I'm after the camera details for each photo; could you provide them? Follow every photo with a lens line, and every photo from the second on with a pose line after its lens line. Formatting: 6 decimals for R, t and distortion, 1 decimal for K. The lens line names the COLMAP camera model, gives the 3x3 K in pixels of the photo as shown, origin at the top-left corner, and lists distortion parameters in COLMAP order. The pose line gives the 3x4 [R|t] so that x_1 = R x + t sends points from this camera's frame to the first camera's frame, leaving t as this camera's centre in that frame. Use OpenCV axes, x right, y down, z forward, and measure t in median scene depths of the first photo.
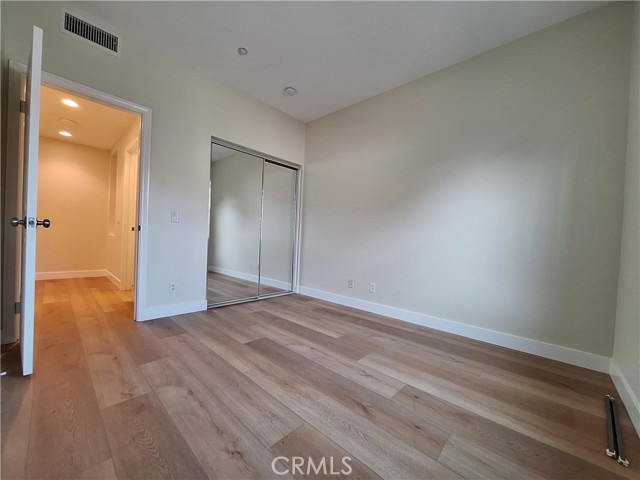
lens RADIAL K [[251.4, 0, 316.8], [0, 251.4, 241.9], [0, 0, 1]] dist [0.002430, -0.003864]
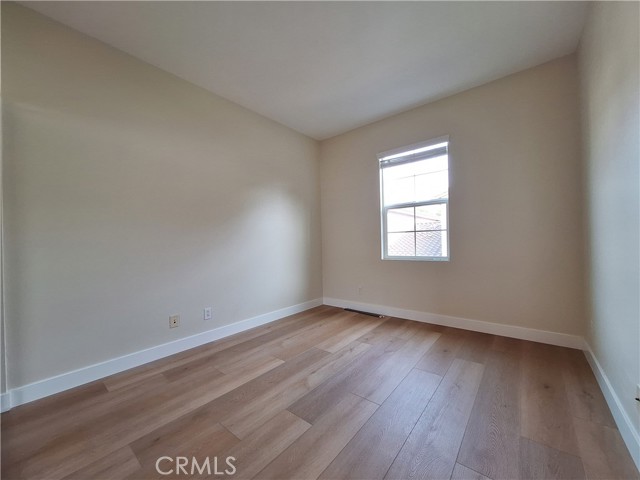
lens RADIAL K [[251.4, 0, 316.8], [0, 251.4, 241.9], [0, 0, 1]] dist [0.002430, -0.003864]
pose [[-0.063479, -0.036343, 0.997321, -0.902428], [0.034577, 0.998657, 0.038593, -0.112859], [-0.997384, 0.036935, -0.062137, 0.948413]]
